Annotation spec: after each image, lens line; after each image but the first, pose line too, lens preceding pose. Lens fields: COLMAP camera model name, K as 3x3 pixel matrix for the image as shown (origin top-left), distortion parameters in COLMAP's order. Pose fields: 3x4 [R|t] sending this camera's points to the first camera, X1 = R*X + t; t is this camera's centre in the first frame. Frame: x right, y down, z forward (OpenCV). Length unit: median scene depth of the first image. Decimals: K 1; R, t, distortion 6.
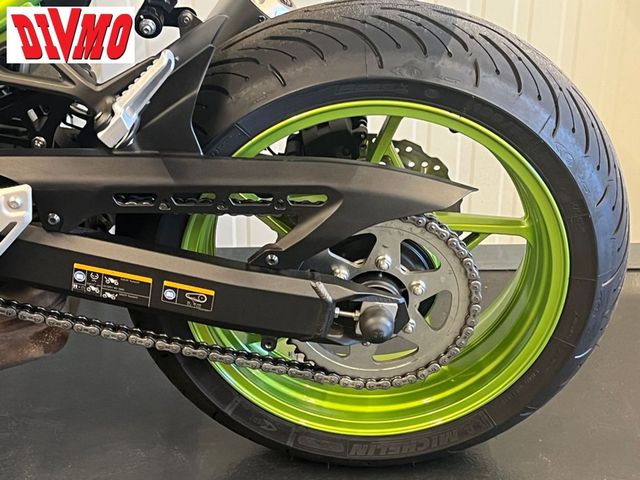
lens RADIAL K [[1187.0, 0, 320.0], [0, 1187.0, 240.0], [0, 0, 1]] dist [0.196136, -0.082259]
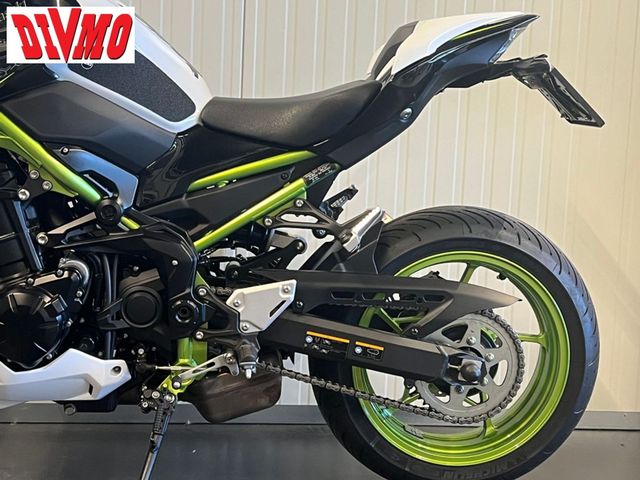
lens RADIAL K [[1105.9, 0, 320.0], [0, 1105.9, 240.0], [0, 0, 1]] dist [0.175940, -0.255326]
pose [[0.995842, 0.031883, 0.085332, -0.332248], [-0.000621, 0.939103, -0.343635, 0.465924], [-0.091092, 0.342153, 0.935218, -0.624075]]
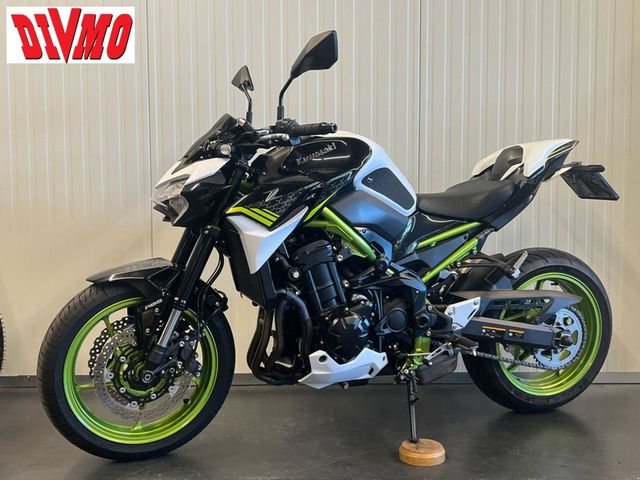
lens RADIAL K [[710.1, 0, 320.0], [0, 710.1, 240.0], [0, 0, 1]] dist [0.029639, 0.002598]
pose [[0.953698, -0.025508, 0.299682, -1.162820], [0.139004, 0.920980, -0.363970, 0.430549], [-0.266717, 0.388775, 0.881882, -0.622985]]
